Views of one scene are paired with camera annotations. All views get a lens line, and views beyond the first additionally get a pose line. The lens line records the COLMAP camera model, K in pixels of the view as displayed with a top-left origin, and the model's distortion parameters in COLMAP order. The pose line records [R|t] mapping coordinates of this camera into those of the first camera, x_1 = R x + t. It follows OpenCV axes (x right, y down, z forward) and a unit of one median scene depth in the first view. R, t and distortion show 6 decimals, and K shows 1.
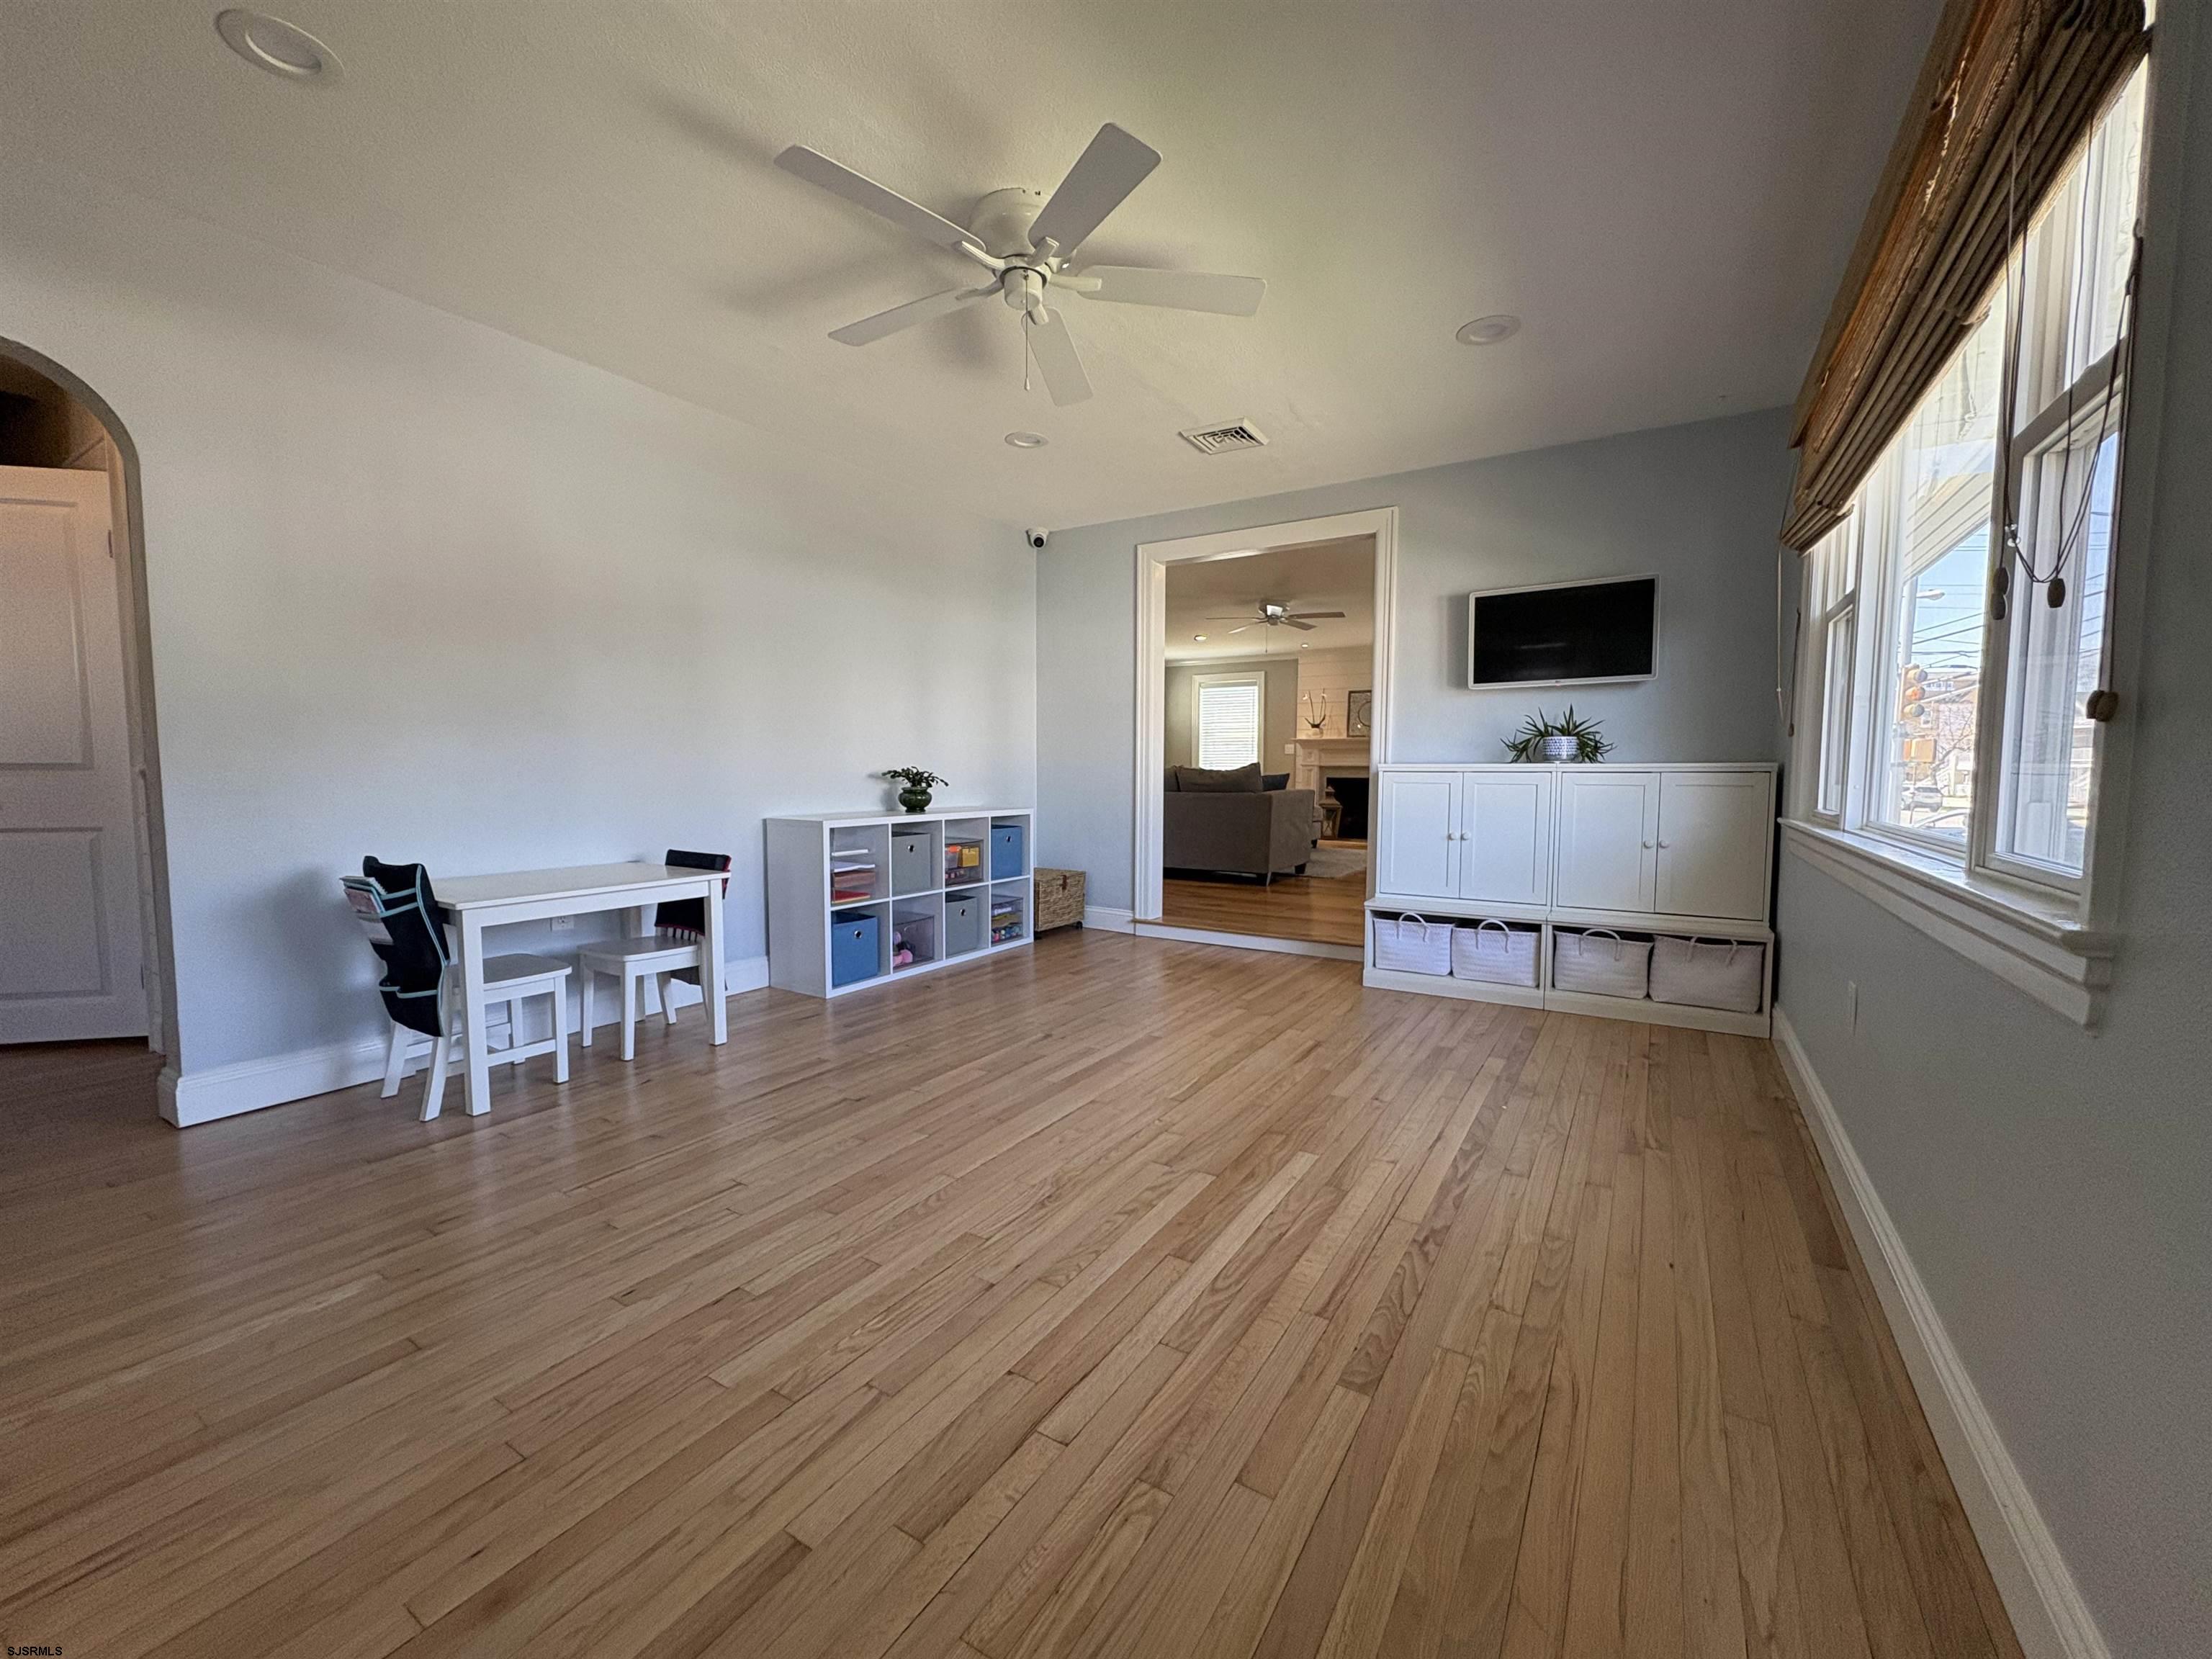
lens RADIAL K [[880.4, 0, 1101.2], [0, 880.4, 829.0], [0, 0, 1]] dist [0.002006, -0.000064]
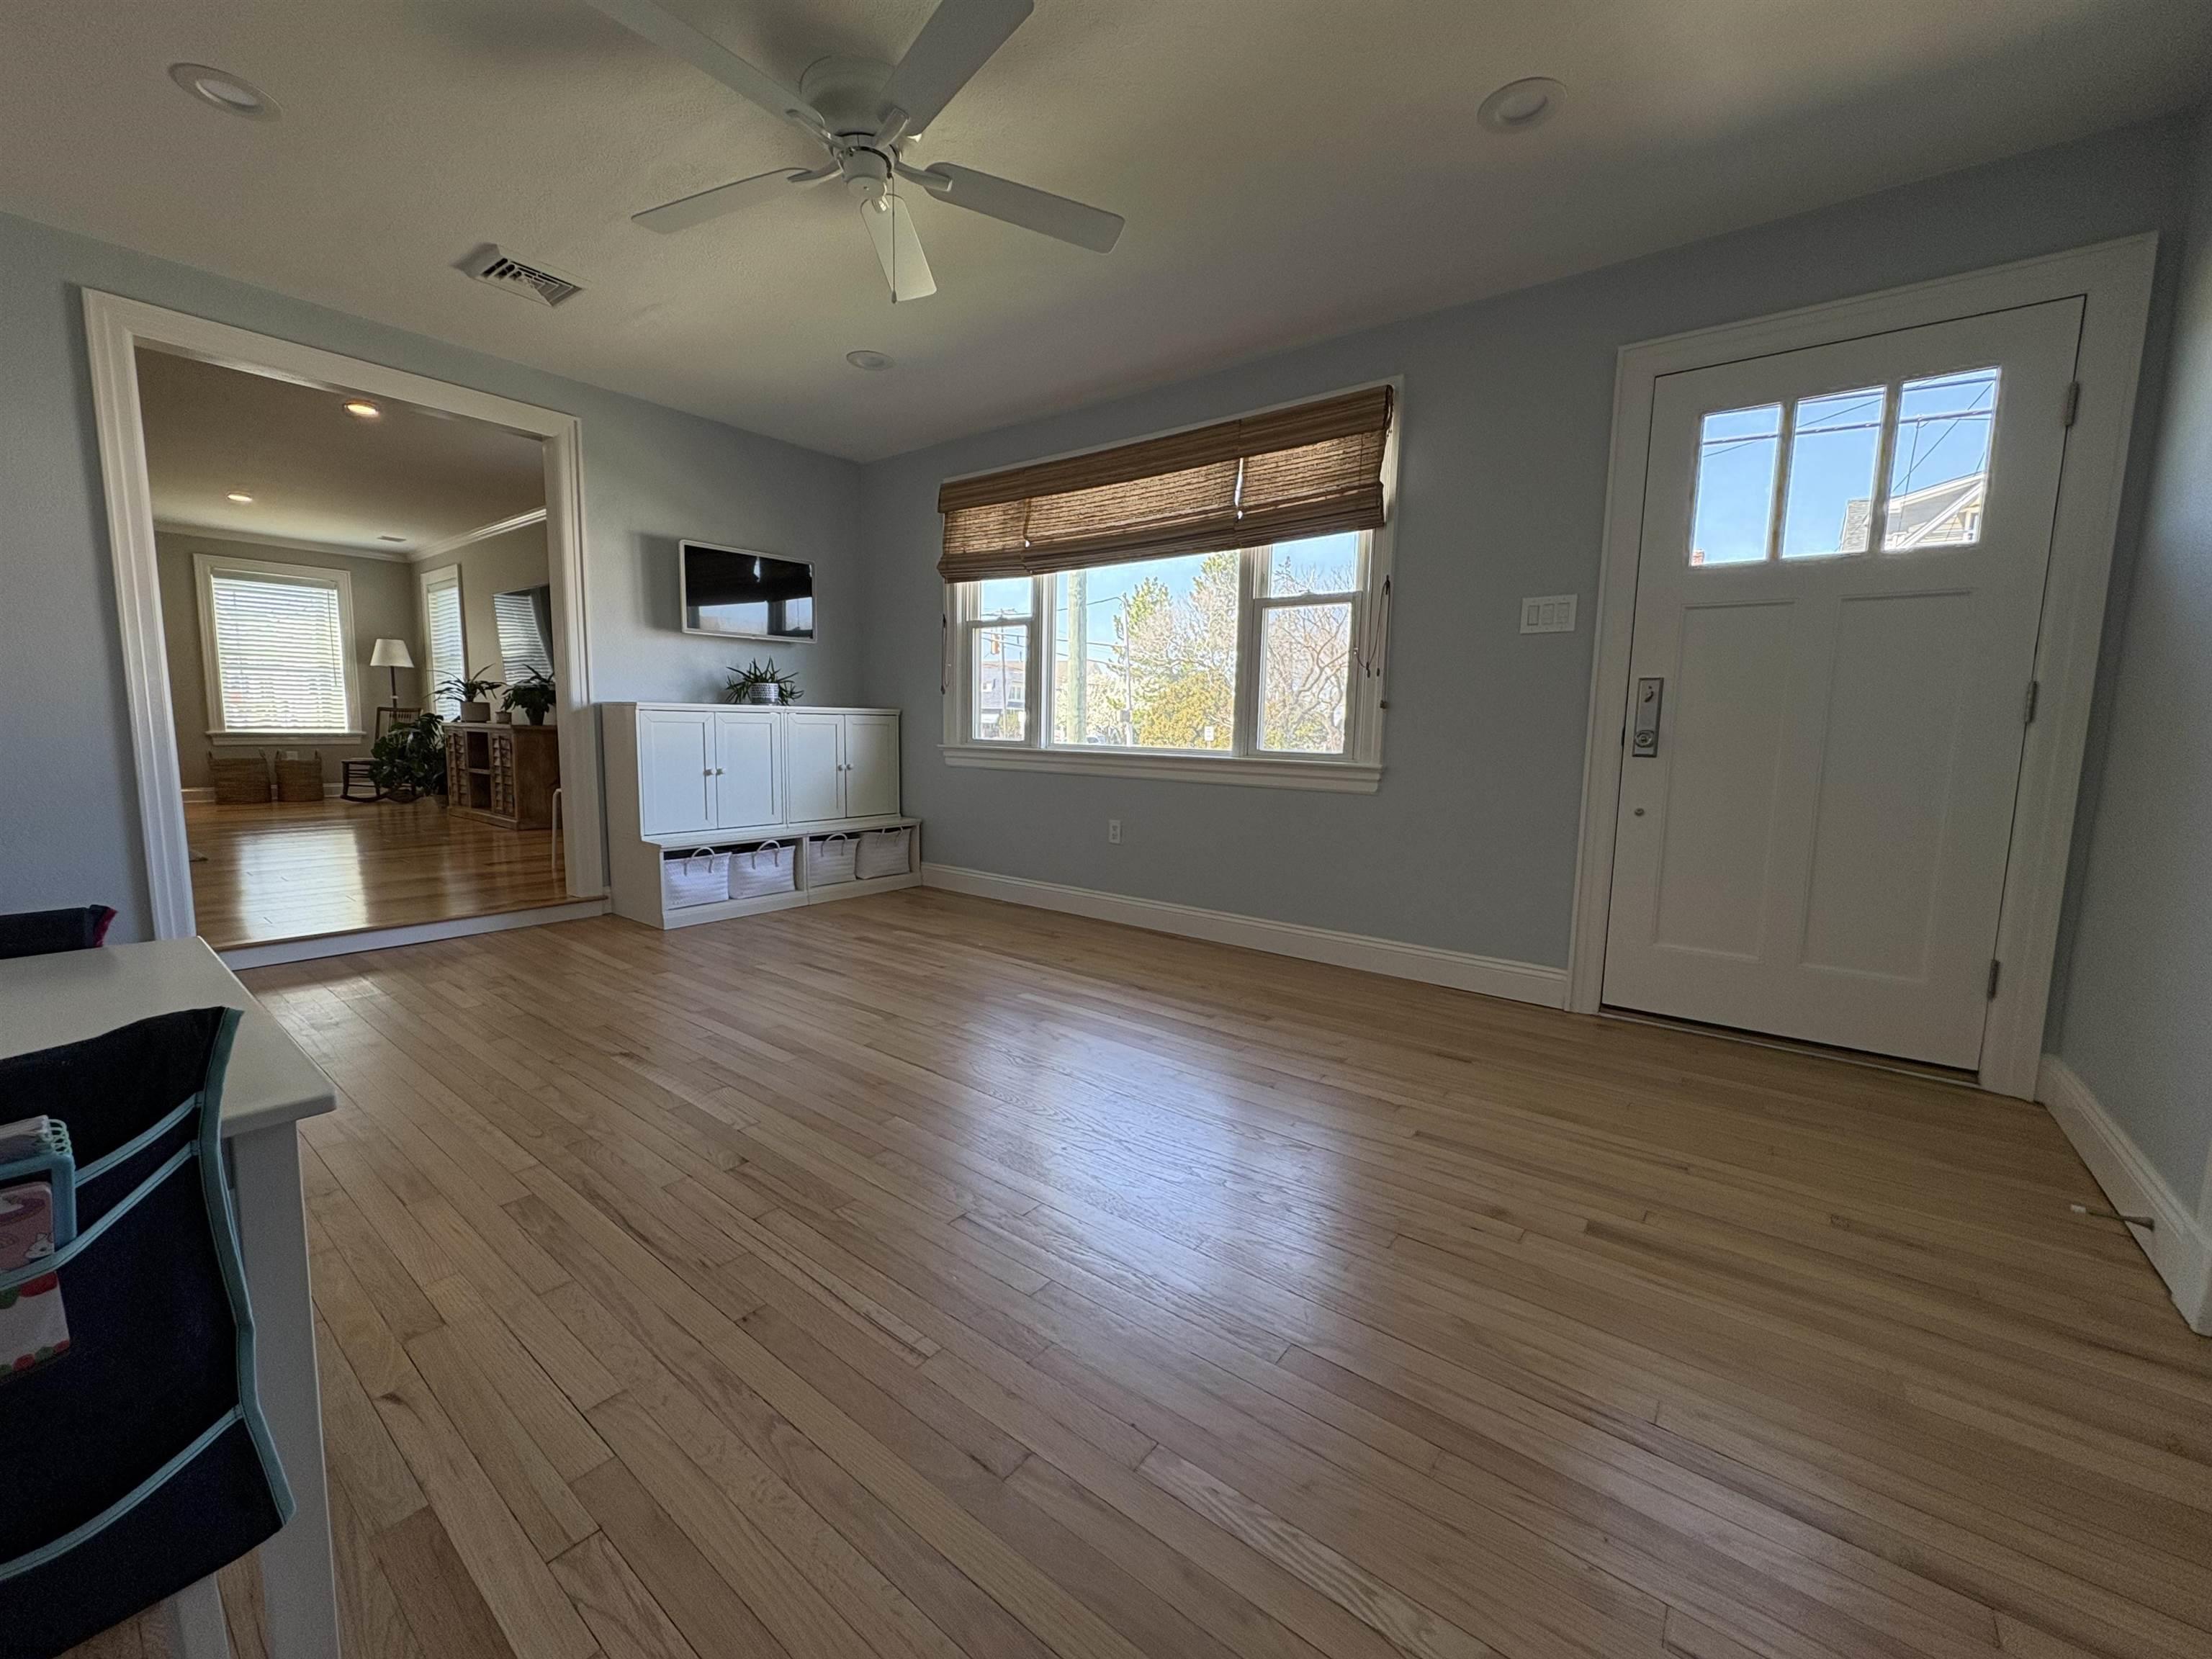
lens RADIAL K [[886.0, 0, 1106.0], [0, 886.0, 829.5], [0, 0, 1]] dist [-0.001409, -0.000313]
pose [[0.097809, -0.119952, 0.987950, -0.689923], [0.047208, 0.992151, 0.115788, -0.026759], [-0.994085, 0.035314, 0.102704, 0.453740]]
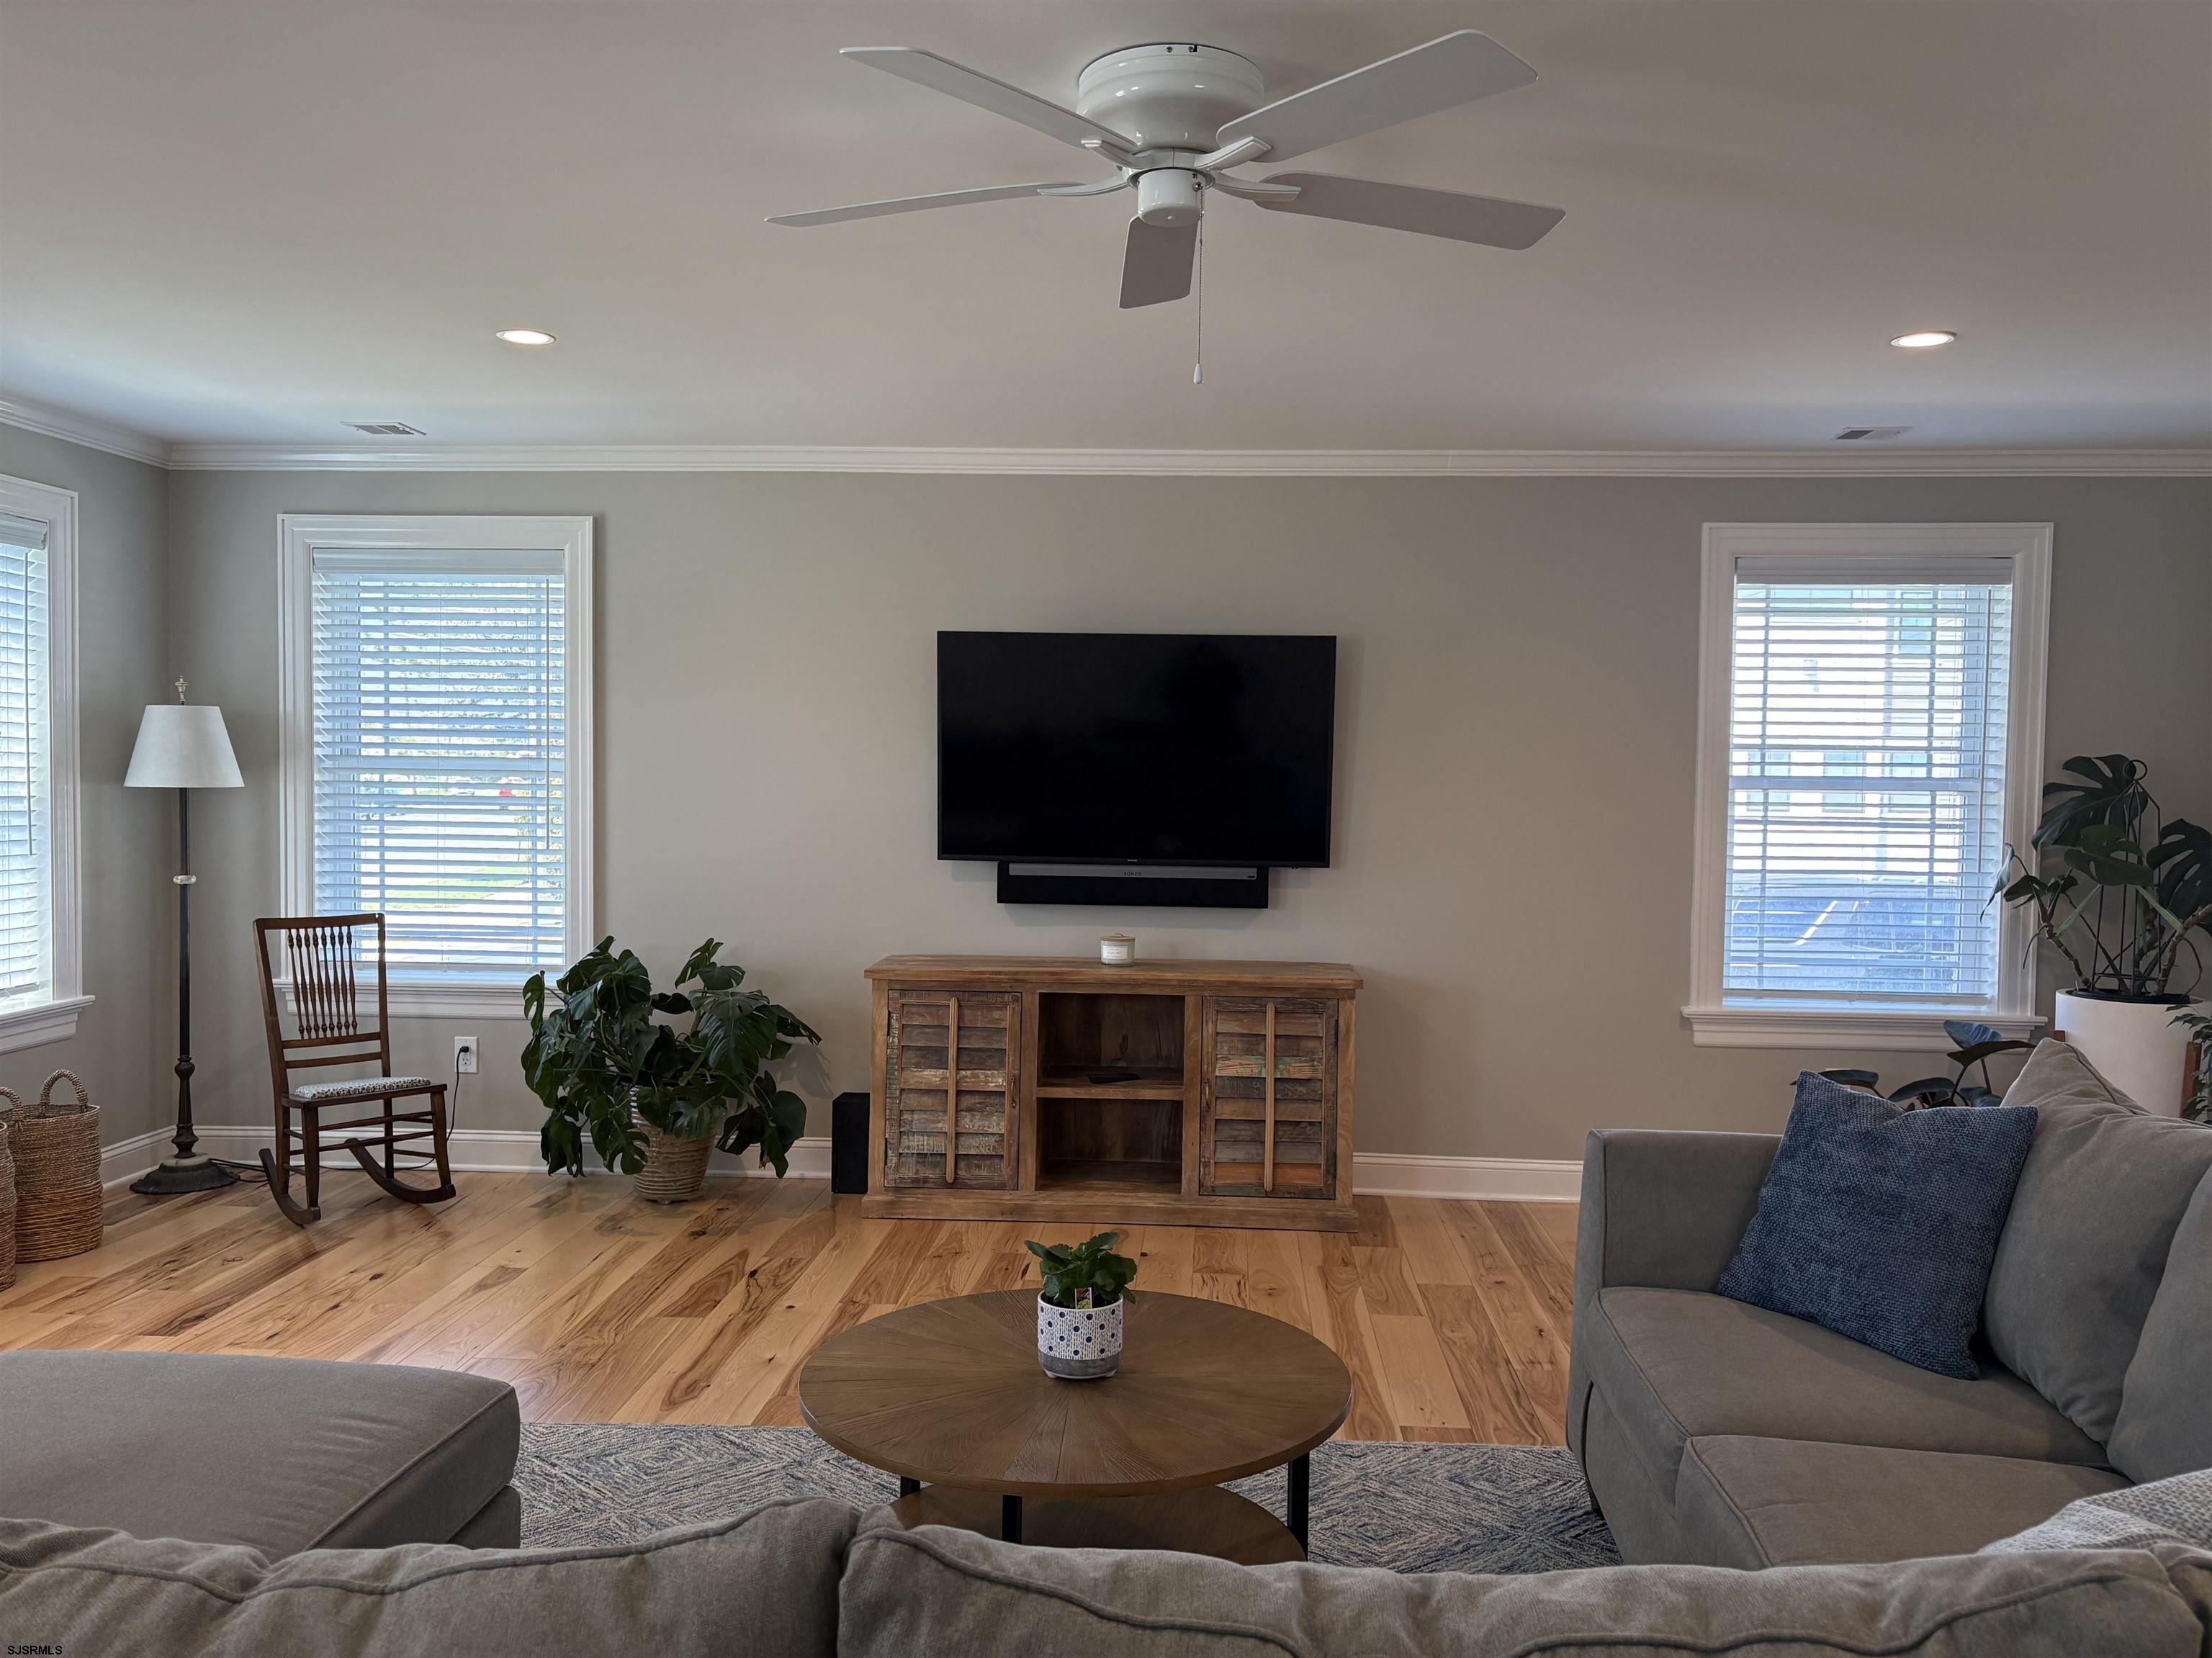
lens RADIAL K [[1719.0, 0, 1106.0], [0, 1719.0, 829.0], [0, 0, 1]] dist [0.008815, 0.003152]
pose [[-0.479777, -0.044312, 0.876271, -0.173361], [0.043451, 0.996298, 0.074172, -0.322387], [-0.876314, 0.073660, -0.476076, 2.650449]]
